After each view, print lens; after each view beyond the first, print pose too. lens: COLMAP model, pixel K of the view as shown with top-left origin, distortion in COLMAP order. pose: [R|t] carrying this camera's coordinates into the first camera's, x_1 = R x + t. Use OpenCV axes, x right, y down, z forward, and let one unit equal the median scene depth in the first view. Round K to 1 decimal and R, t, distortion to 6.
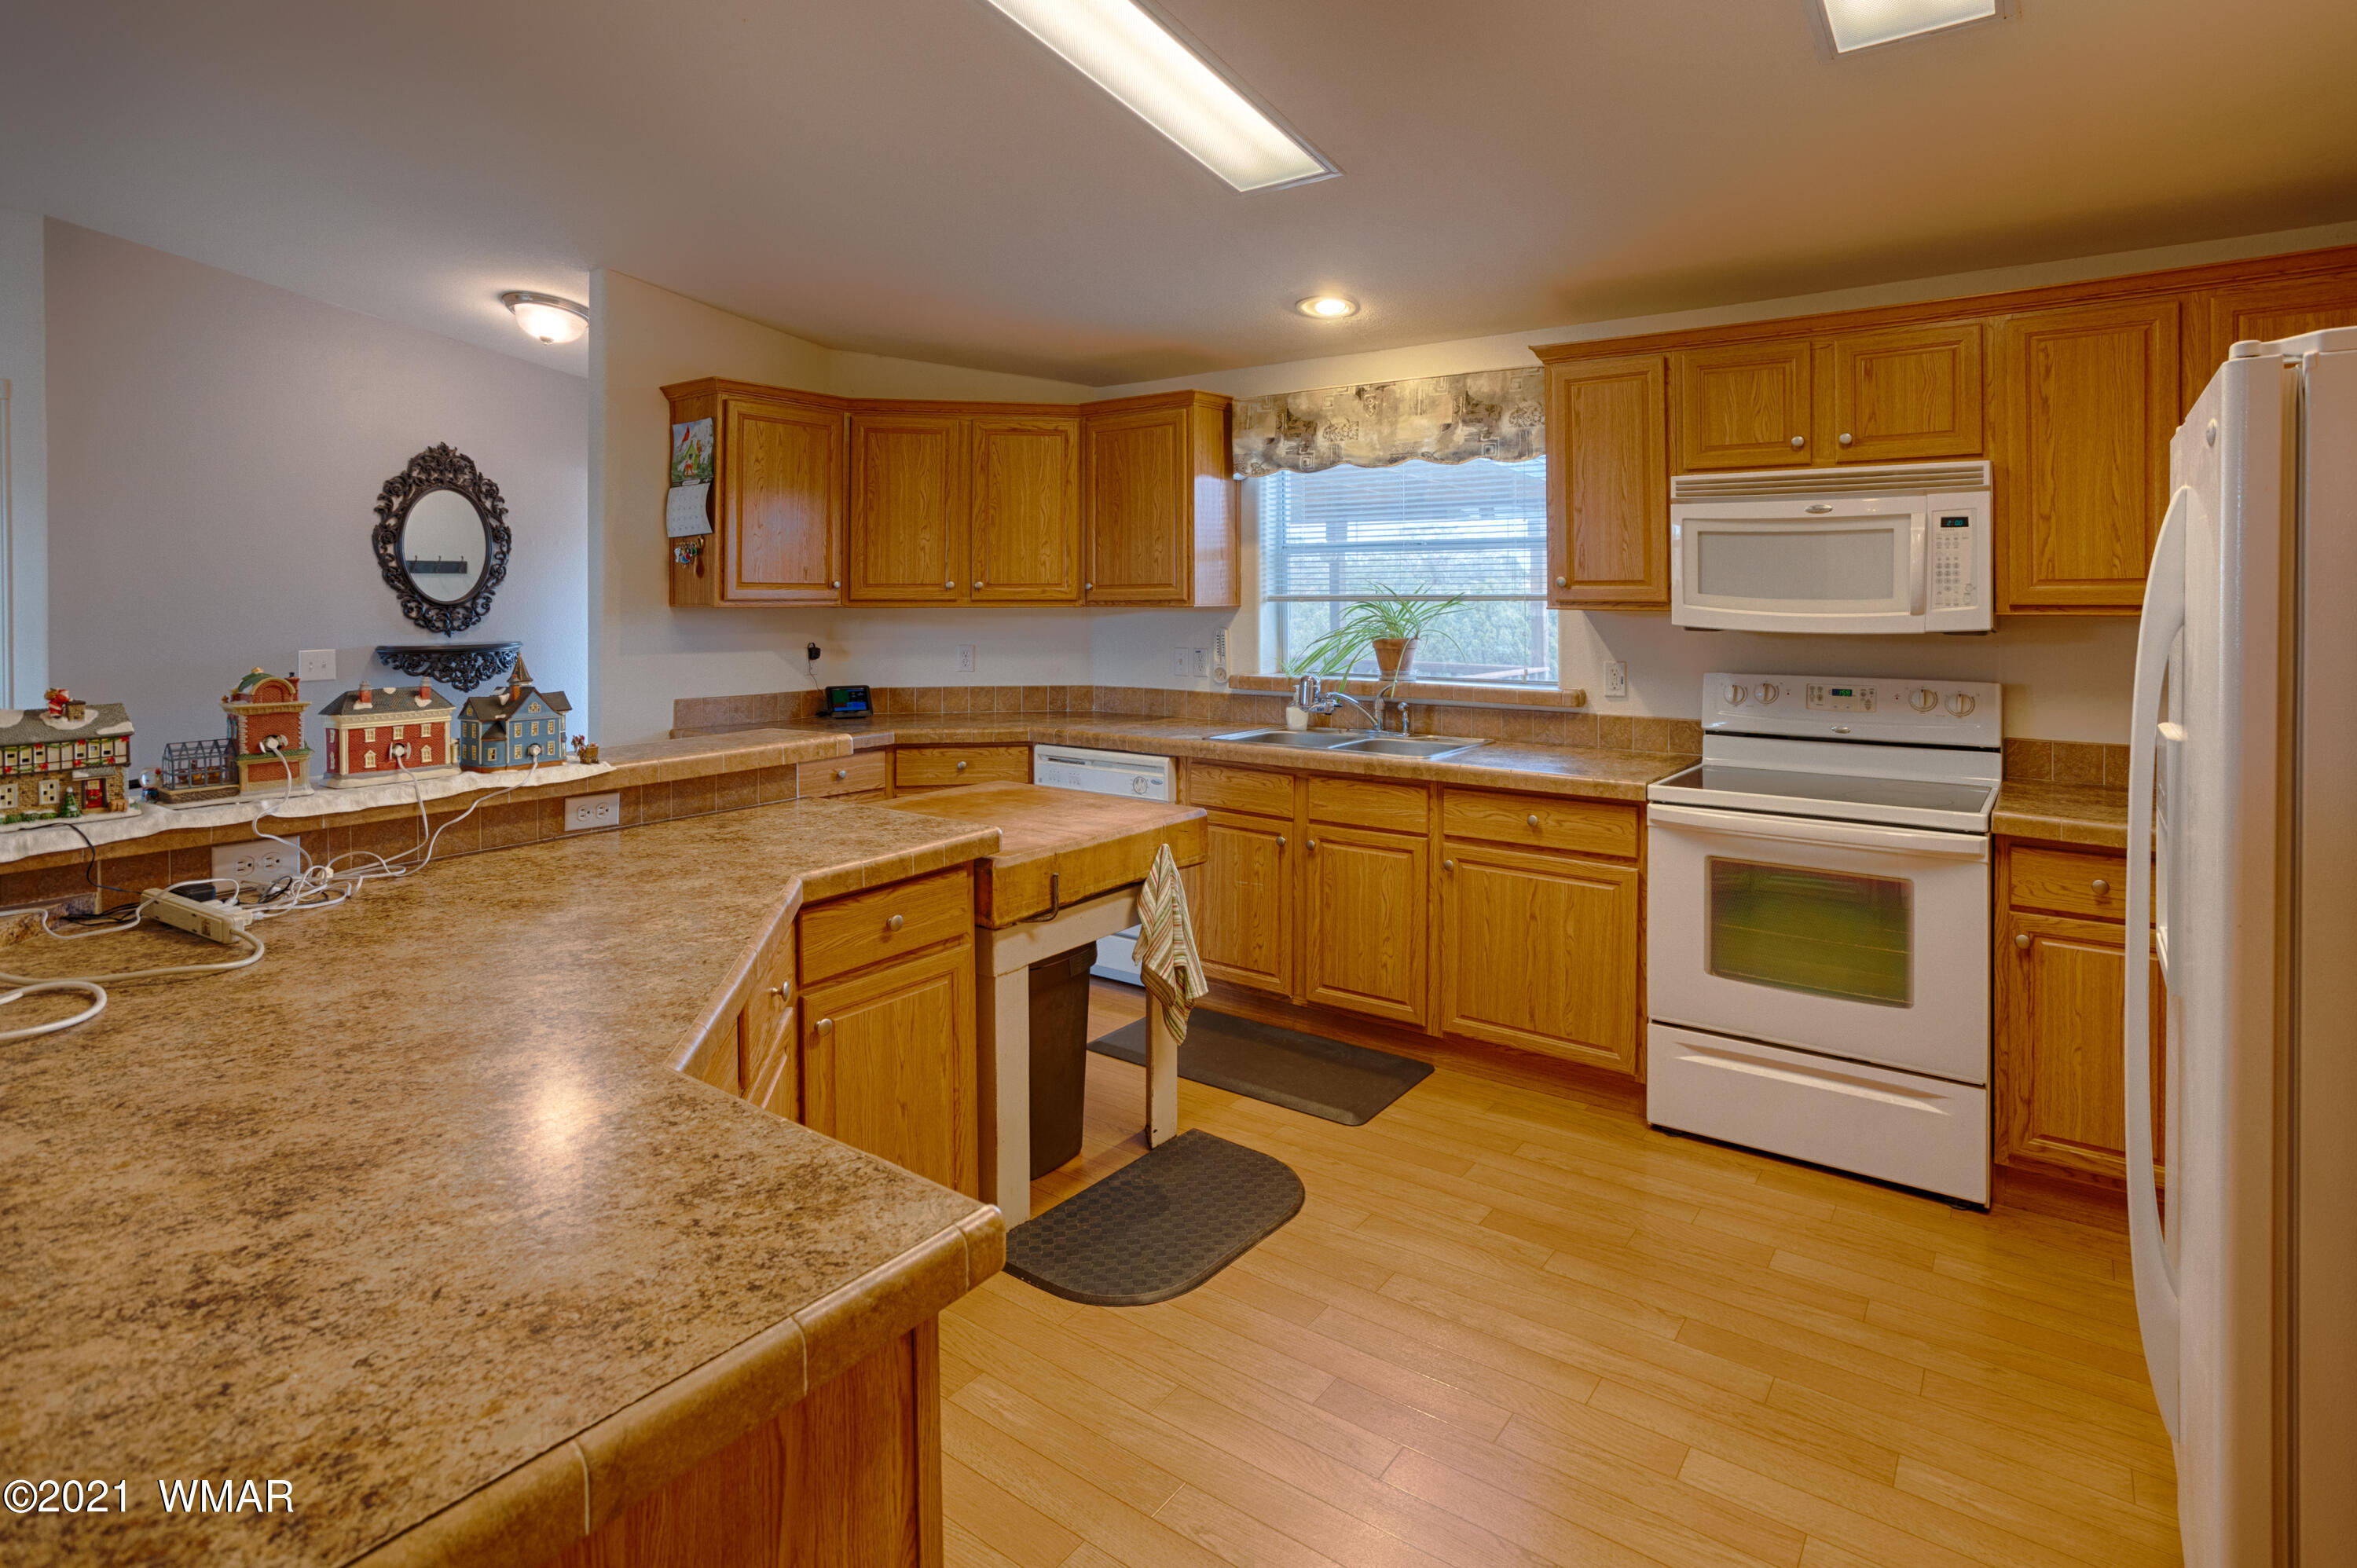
lens RADIAL K [[1165.4, 0, 1181.8], [0, 1165.4, 613.2], [0, 0, 1]] dist [-0.027964, 0.022068]
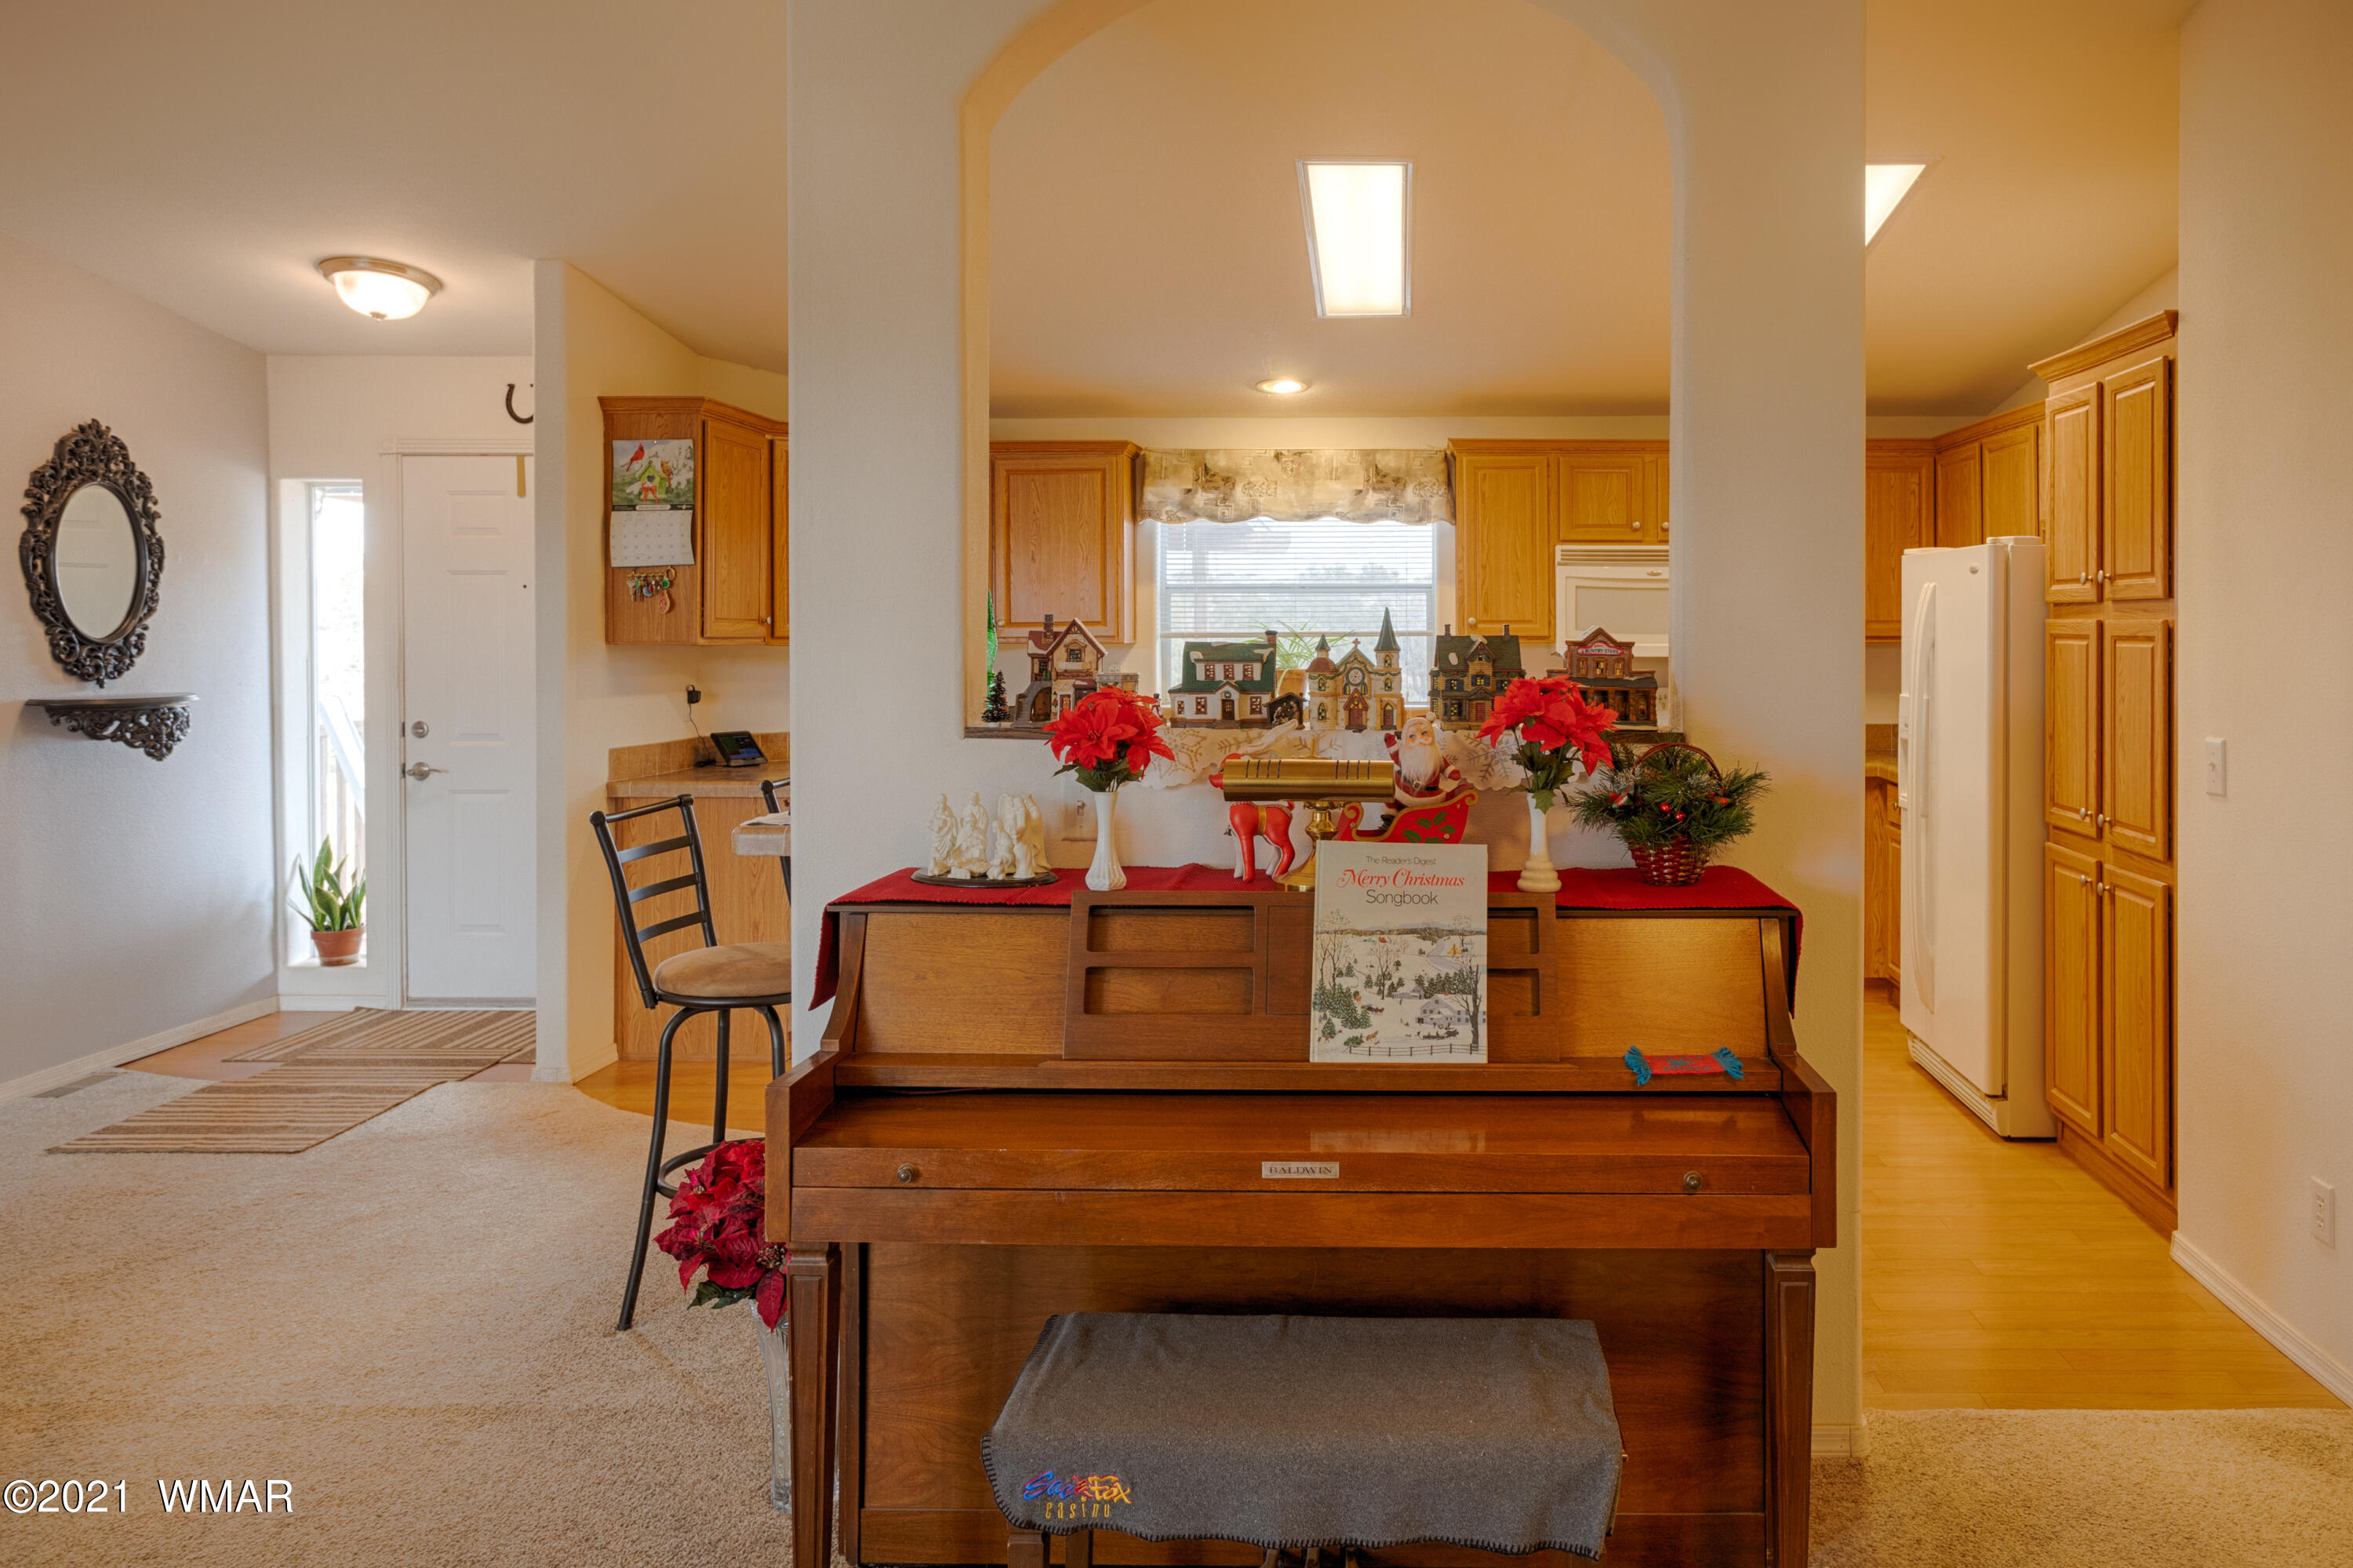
lens RADIAL K [[1664.7, 0, 1286.3], [0, 1664.7, 670.3], [0, 0, 1]] dist [0.018330, 0.007667]
pose [[0.835352, -0.010584, 0.549614, -0.738375], [0.007351, 0.999940, 0.008084, 0.008452], [-0.549667, -0.002713, 0.835380, -0.372804]]
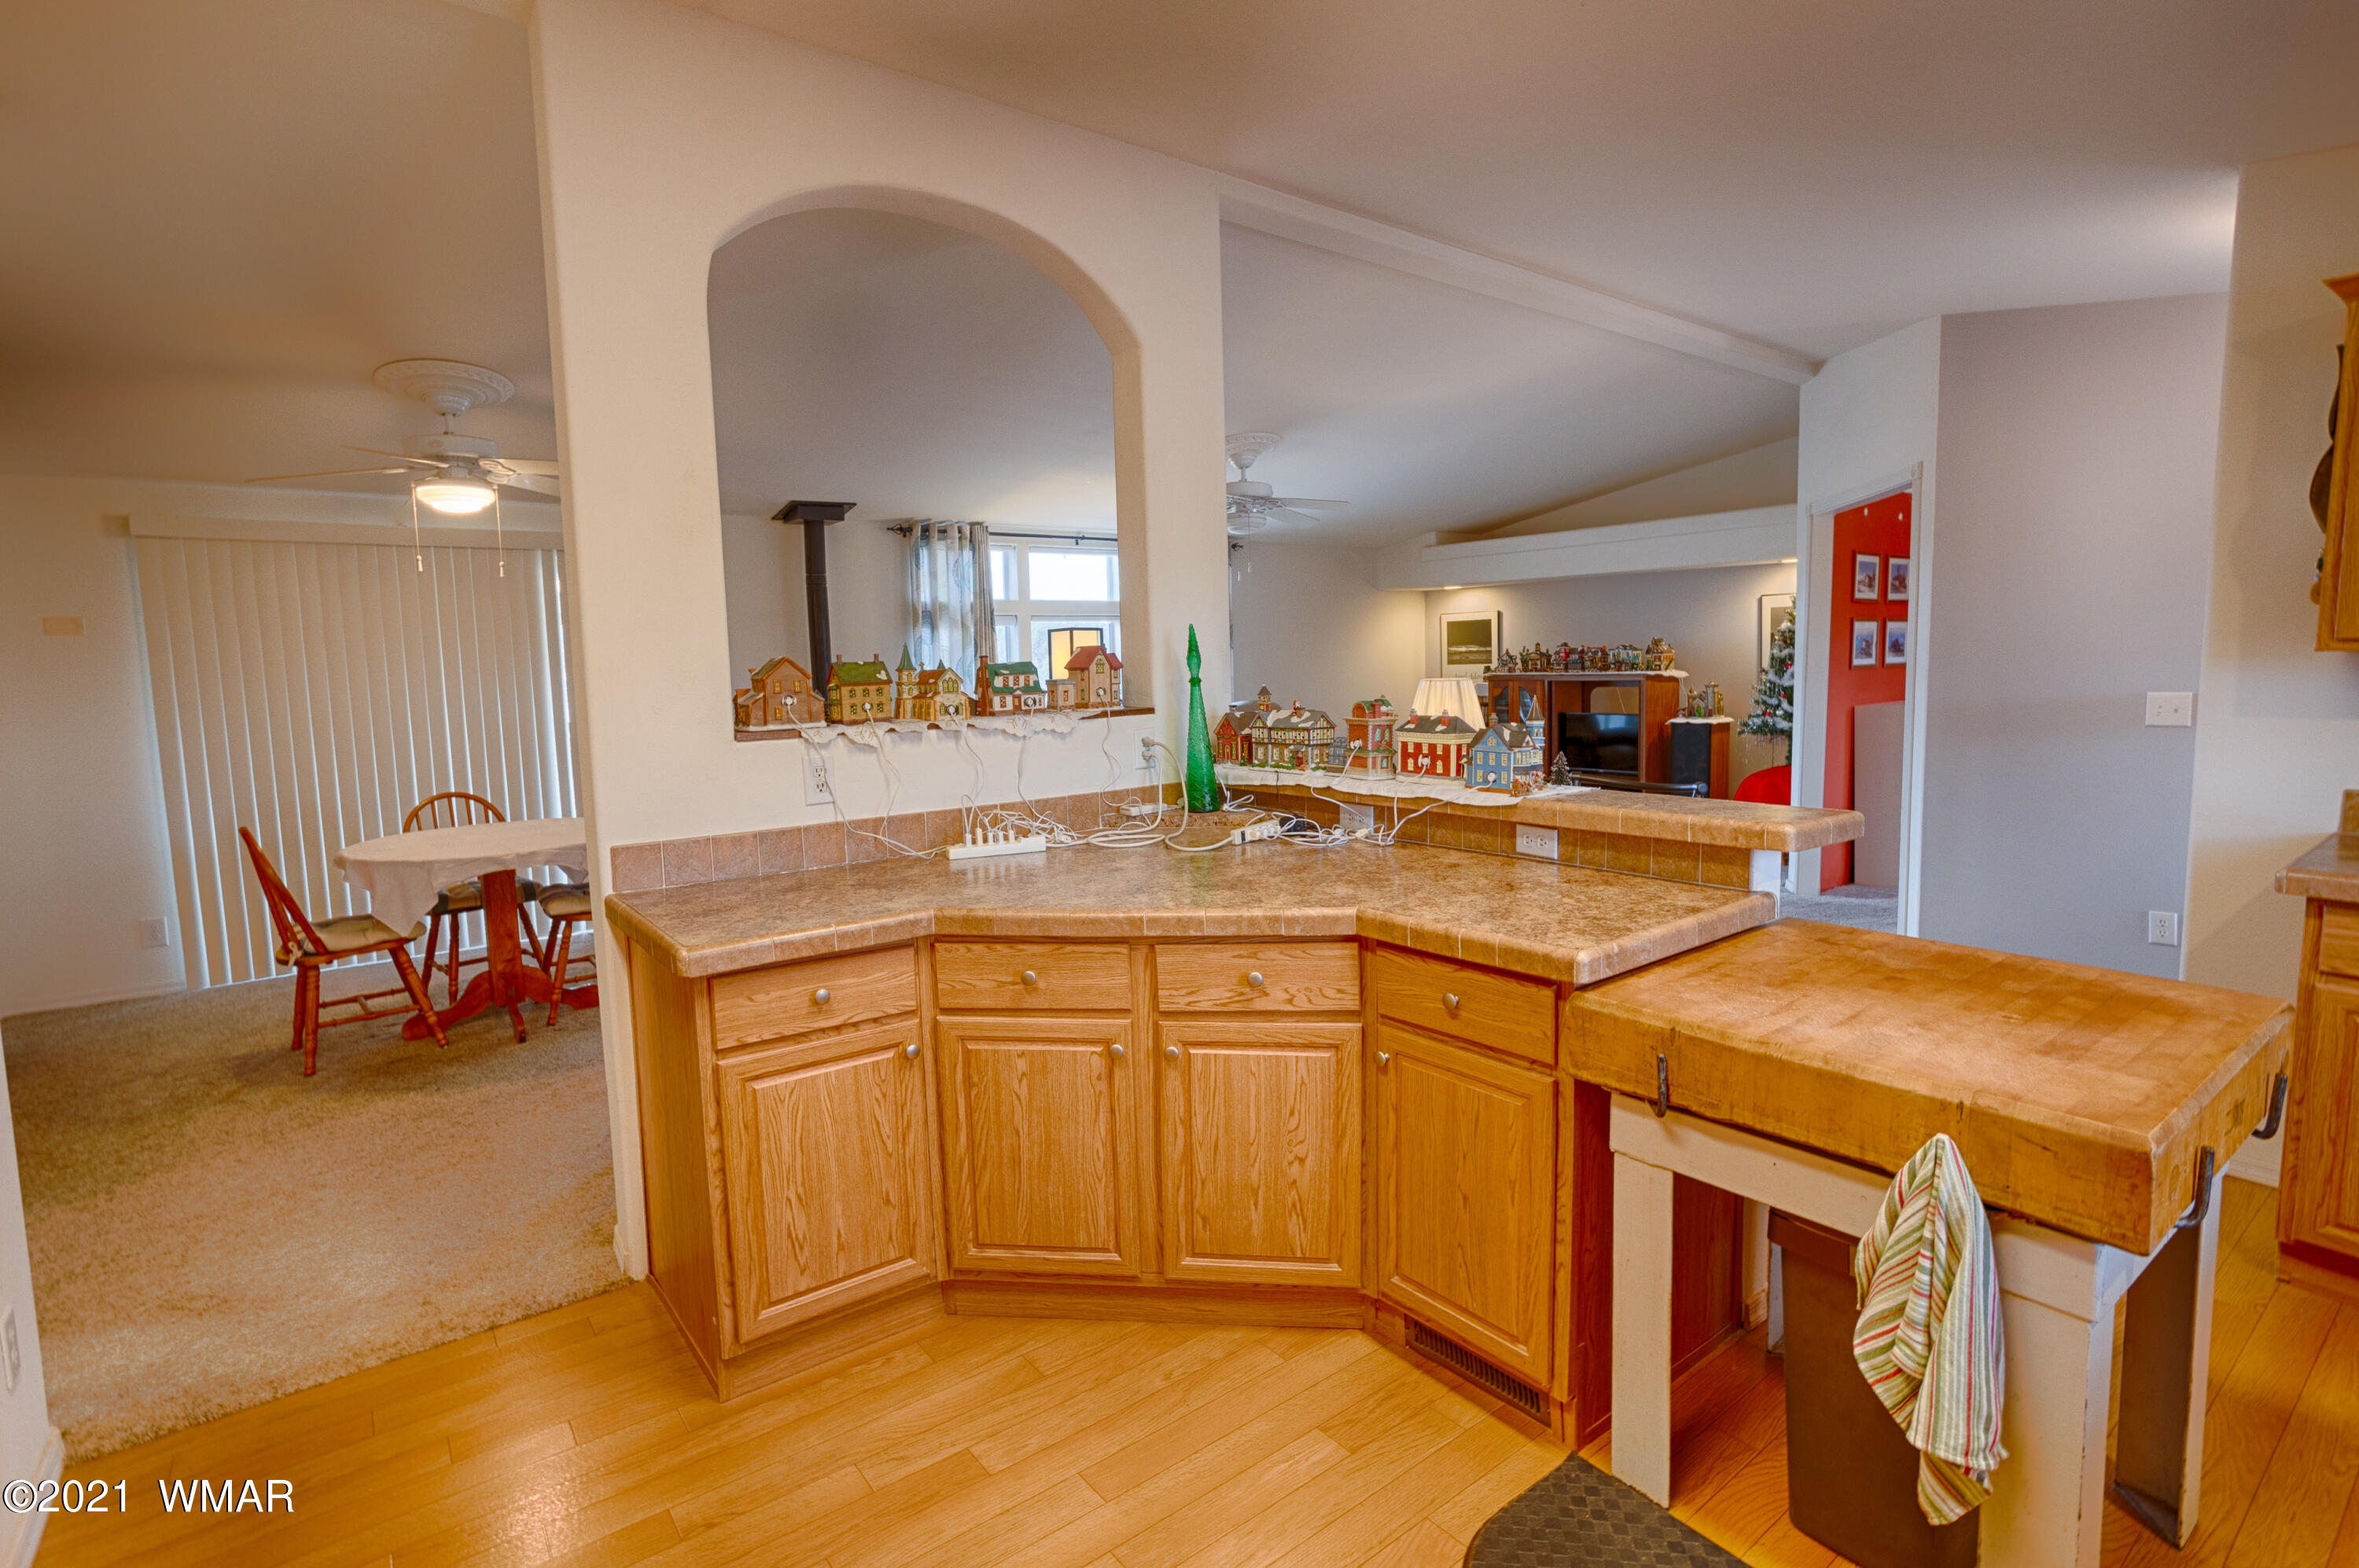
lens RADIAL K [[1166.5, 0, 1191.0], [0, 1166.5, 765.4], [0, 0, 1]] dist [-0.027964, 0.022068]
pose [[-0.302738, 0.100669, -0.947742, 0.370540], [0.009805, 0.994682, 0.102523, -0.010607], [0.953023, 0.021745, -0.302115, 0.593413]]
